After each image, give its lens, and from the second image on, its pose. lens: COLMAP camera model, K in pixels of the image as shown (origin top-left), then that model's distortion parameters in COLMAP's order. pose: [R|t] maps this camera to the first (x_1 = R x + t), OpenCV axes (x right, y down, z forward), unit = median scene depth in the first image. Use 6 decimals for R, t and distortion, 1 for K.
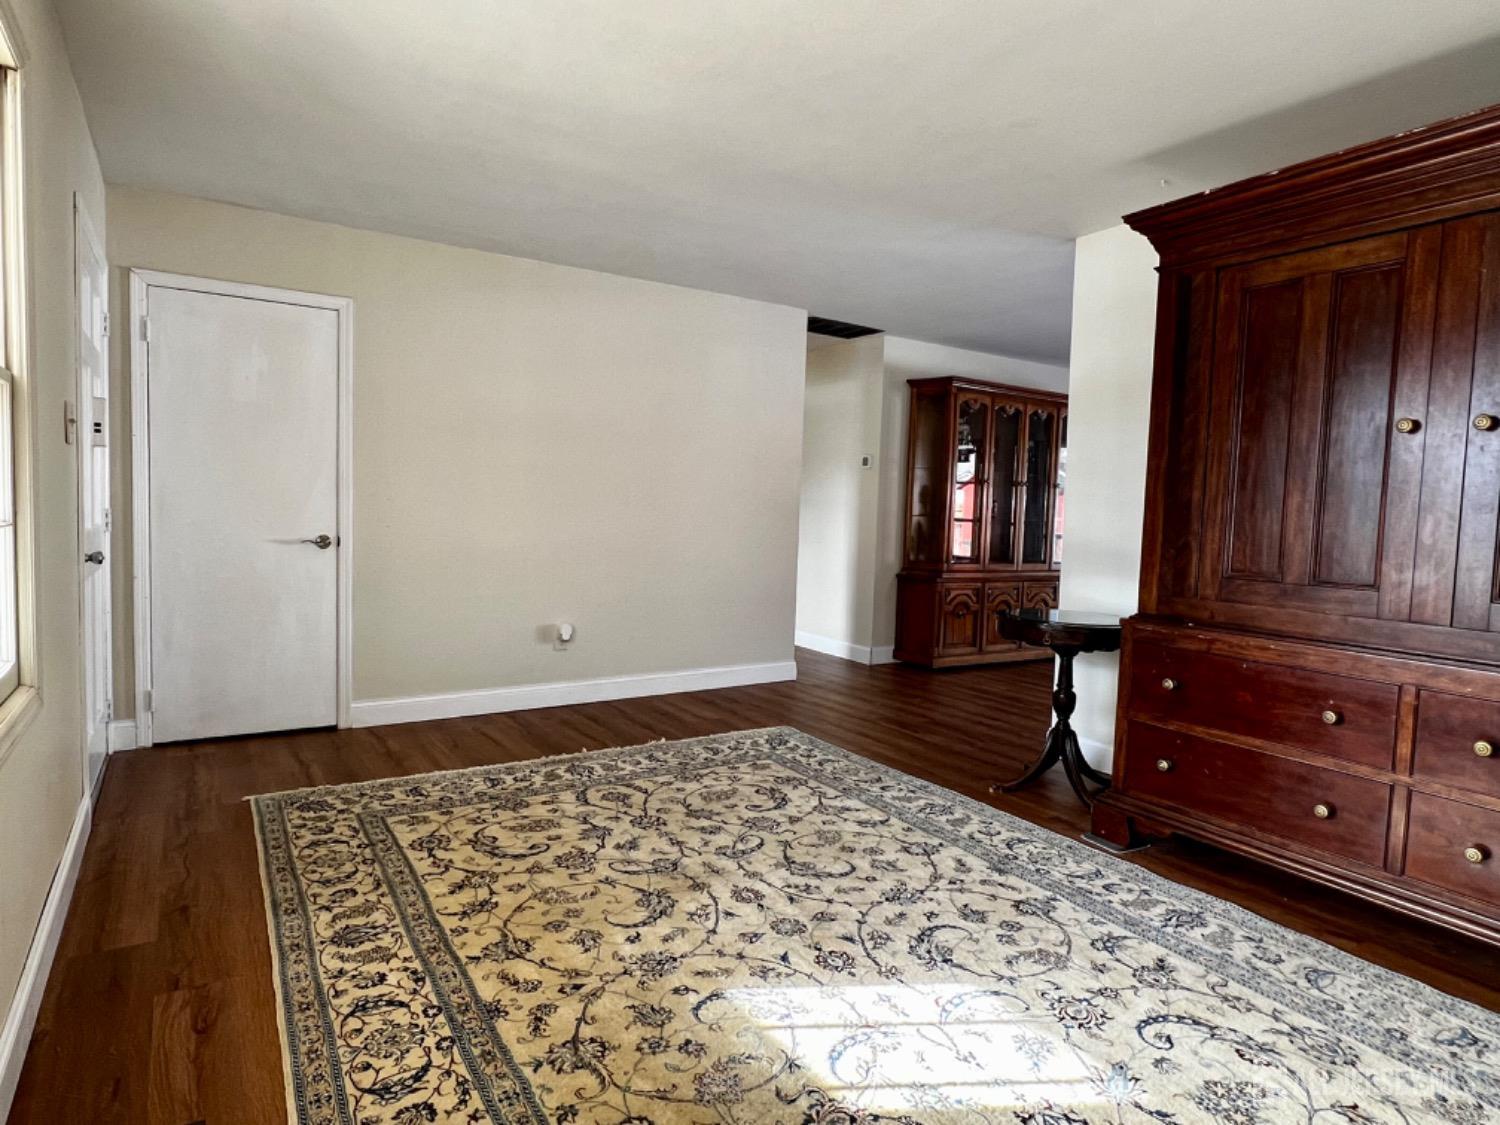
lens RADIAL K [[845.8, 0, 749.6], [0, 845.8, 624.8], [0, 0, 1]] dist [-0.000802, -0.000712]
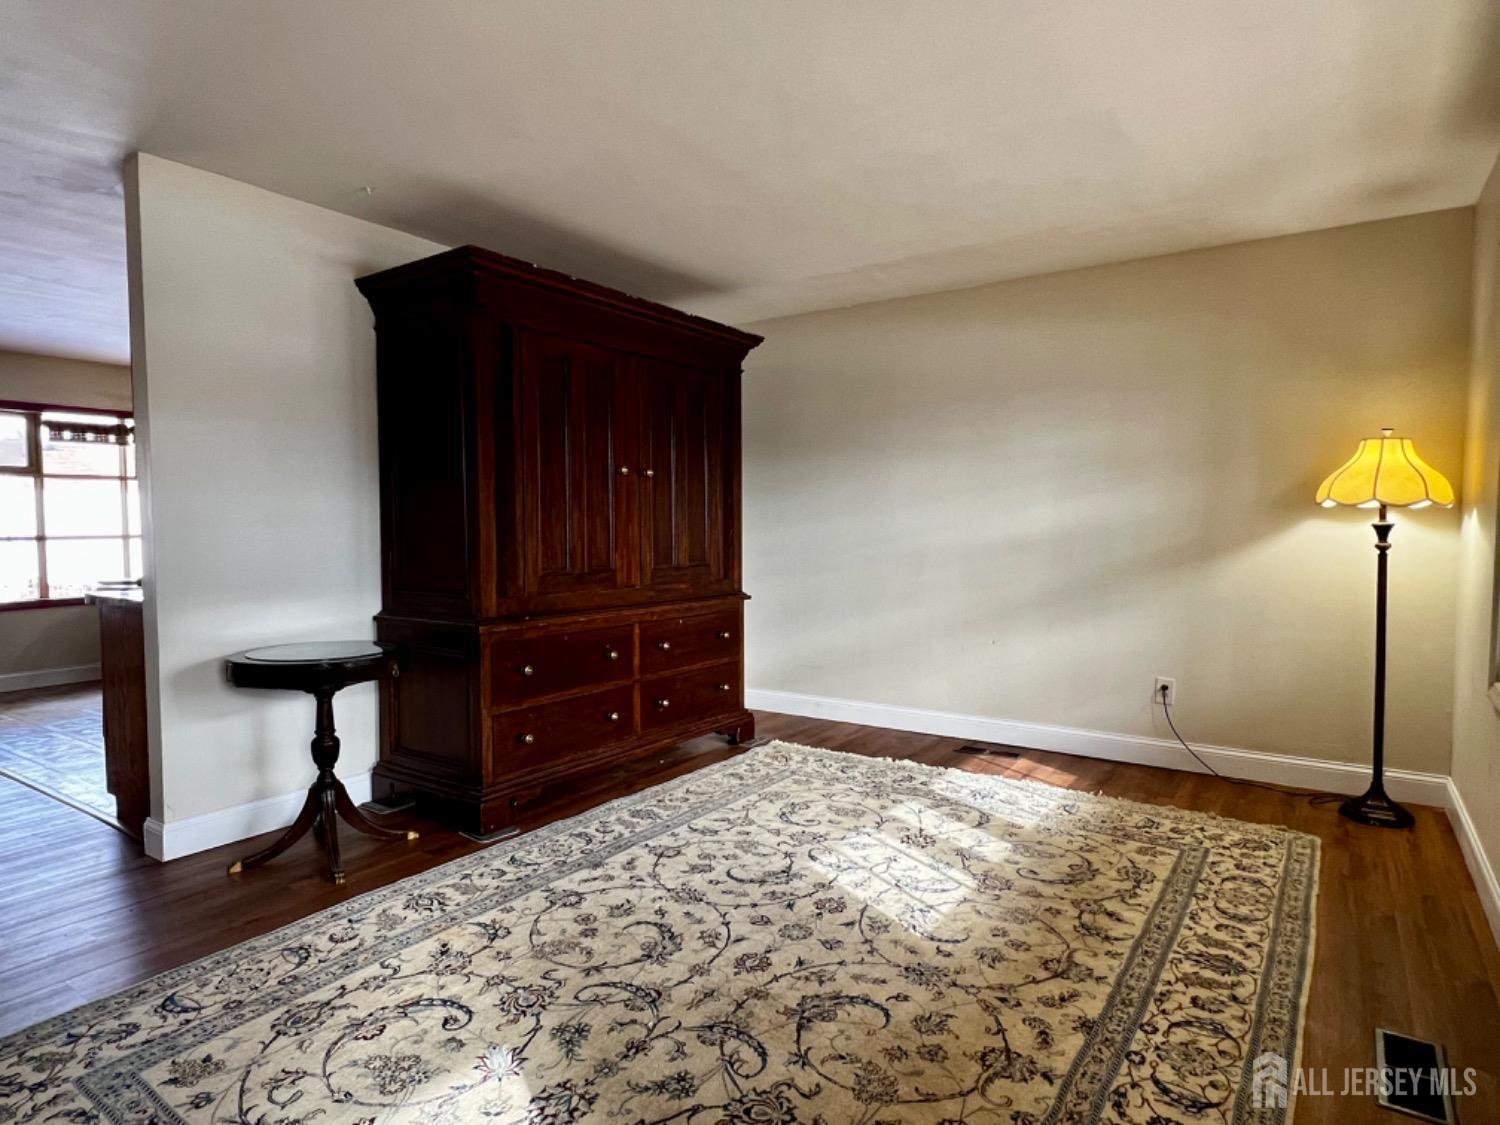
lens RADIAL K [[863.4, 0, 744.0], [0, 863.4, 561.6], [0, 0, 1]] dist [-0.001718, 0.000460]
pose [[-0.380516, -0.071104, 0.922037, -0.956577], [0.118123, 0.985136, 0.124718, -0.254805], [-0.917199, 0.156371, -0.366461, 1.493560]]
